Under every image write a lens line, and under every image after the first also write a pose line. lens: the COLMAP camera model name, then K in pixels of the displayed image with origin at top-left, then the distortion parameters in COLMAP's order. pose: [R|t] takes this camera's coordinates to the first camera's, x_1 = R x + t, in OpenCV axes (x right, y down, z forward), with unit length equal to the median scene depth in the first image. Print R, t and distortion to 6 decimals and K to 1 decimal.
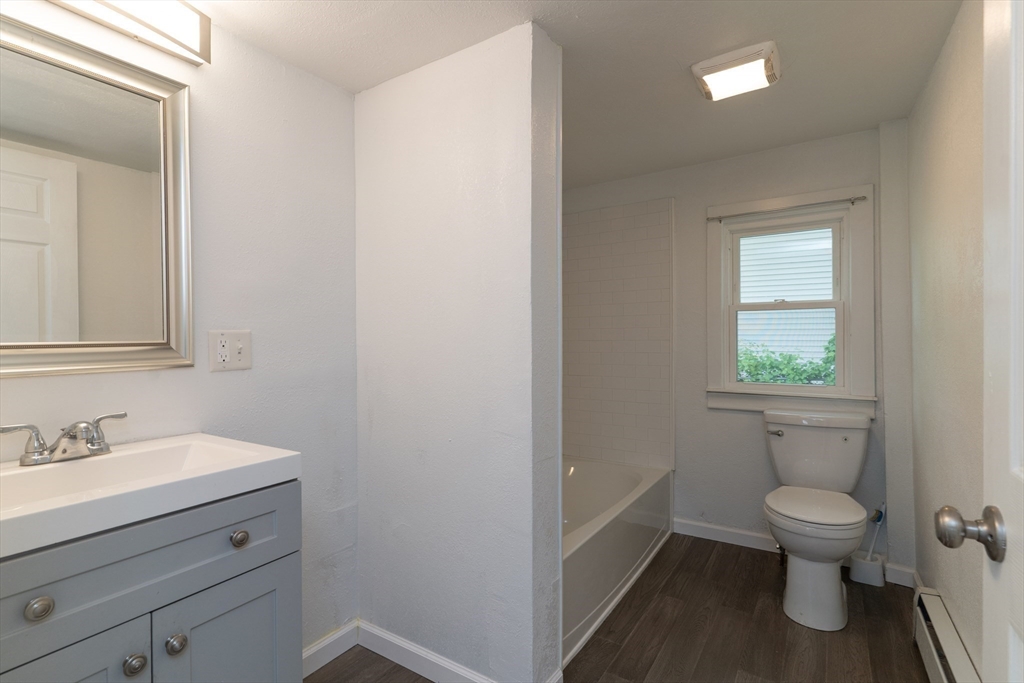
lens RADIAL K [[485.7, 0, 513.6], [0, 485.7, 343.0], [0, 0, 1]] dist [0.001216, 0.000314]
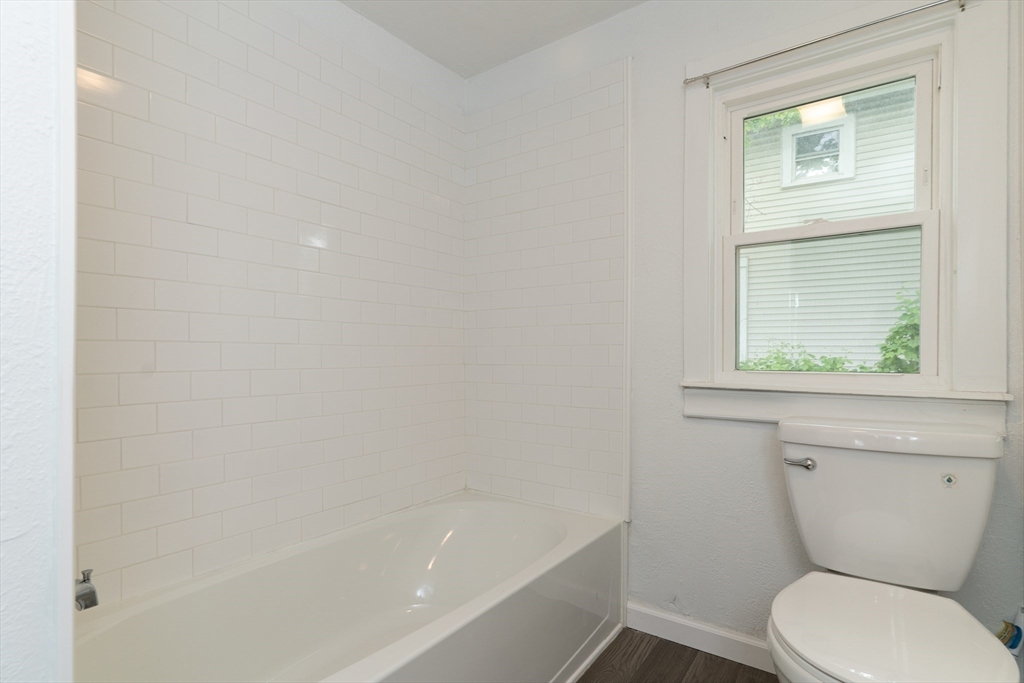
lens RADIAL K [[485.7, 0, 531.0], [0, 485.7, 362.2], [0, 0, 1]] dist [0.001216, 0.000314]
pose [[0.999040, 0.008196, -0.043023, 0.241499], [-0.008121, 0.999965, 0.001905, 0.070405], [0.043037, -0.001554, 0.999072, 0.416265]]
